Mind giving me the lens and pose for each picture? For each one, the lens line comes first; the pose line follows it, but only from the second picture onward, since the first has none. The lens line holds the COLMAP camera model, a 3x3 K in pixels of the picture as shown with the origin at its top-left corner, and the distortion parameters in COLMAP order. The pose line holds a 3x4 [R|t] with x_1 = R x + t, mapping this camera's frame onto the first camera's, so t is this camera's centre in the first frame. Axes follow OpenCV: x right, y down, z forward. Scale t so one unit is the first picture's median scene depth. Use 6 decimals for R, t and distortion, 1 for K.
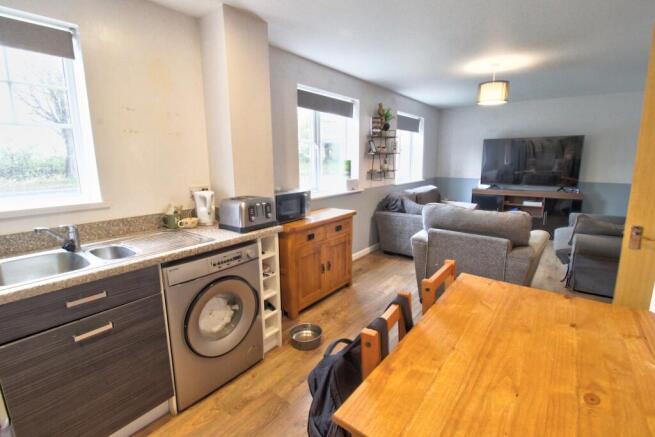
lens RADIAL K [[309.0, 0, 325.9], [0, 309.0, 213.5], [0, 0, 1]] dist [-0.011624, -0.003029]
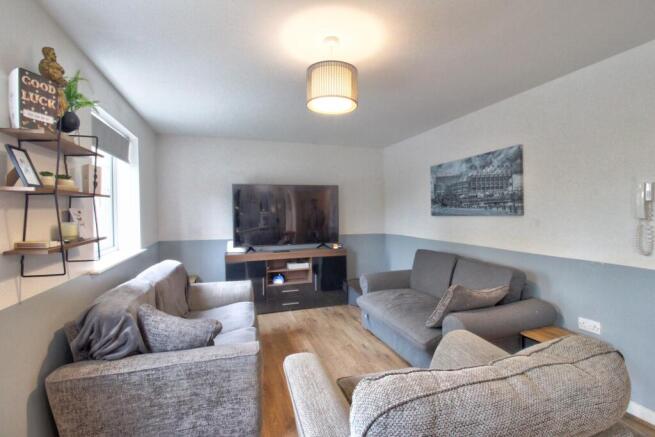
lens RADIAL K [[309.0, 0, 325.6], [0, 309.0, 216.0], [0, 0, 1]] dist [-0.011624, -0.003029]
pose [[0.563072, -0.011687, 0.826325, 0.073544], [0.150515, 0.984626, -0.088638, -0.102924], [-0.812585, 0.174284, 0.556174, 0.620786]]
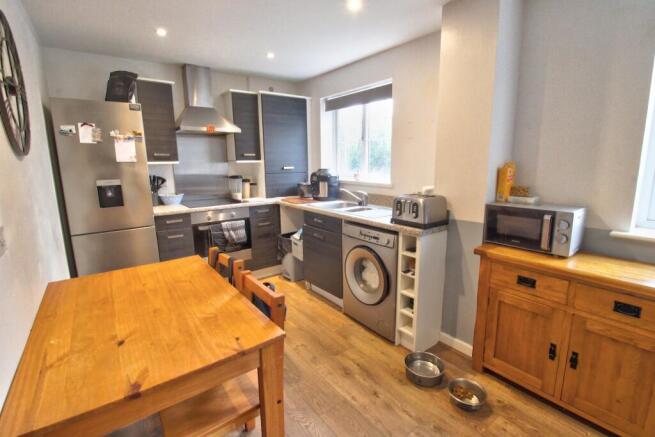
lens RADIAL K [[309.0, 0, 333.0], [0, 309.0, 220.1], [0, 0, 1]] dist [-0.011624, -0.003029]
pose [[-0.256980, 0.195899, -0.946354, 0.418486], [-0.157653, 0.957624, 0.241042, -0.089671], [0.953471, 0.211138, -0.215206, 0.500297]]
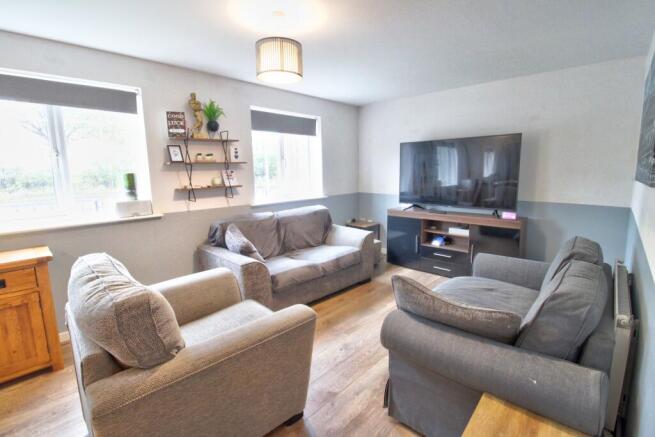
lens RADIAL K [[309.0, 0, 330.3], [0, 309.0, 212.5], [0, 0, 1]] dist [-0.011624, -0.003029]
pose [[0.993440, 0.008116, -0.114066, 0.596252], [-0.012013, 0.999366, -0.033517, -0.064929], [0.113722, 0.034667, 0.992908, 0.353503]]
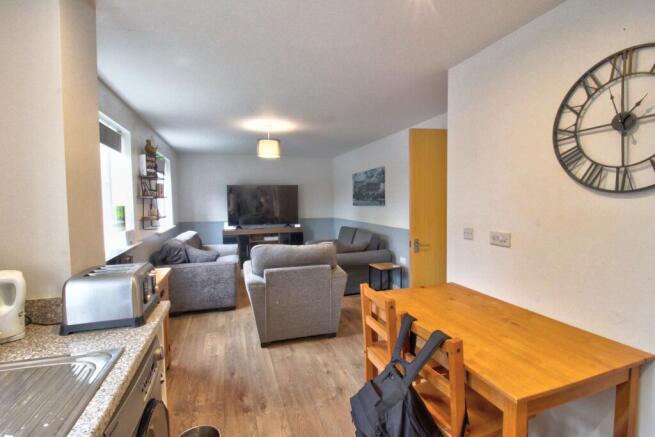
lens RADIAL K [[309.0, 0, 332.6], [0, 309.0, 212.6], [0, 0, 1]] dist [-0.011624, -0.003029]
pose [[0.548464, -0.034704, 0.835454, -0.270743], [0.155089, 0.986024, -0.060855, -0.028517], [-0.821666, 0.162946, 0.546181, 0.154902]]
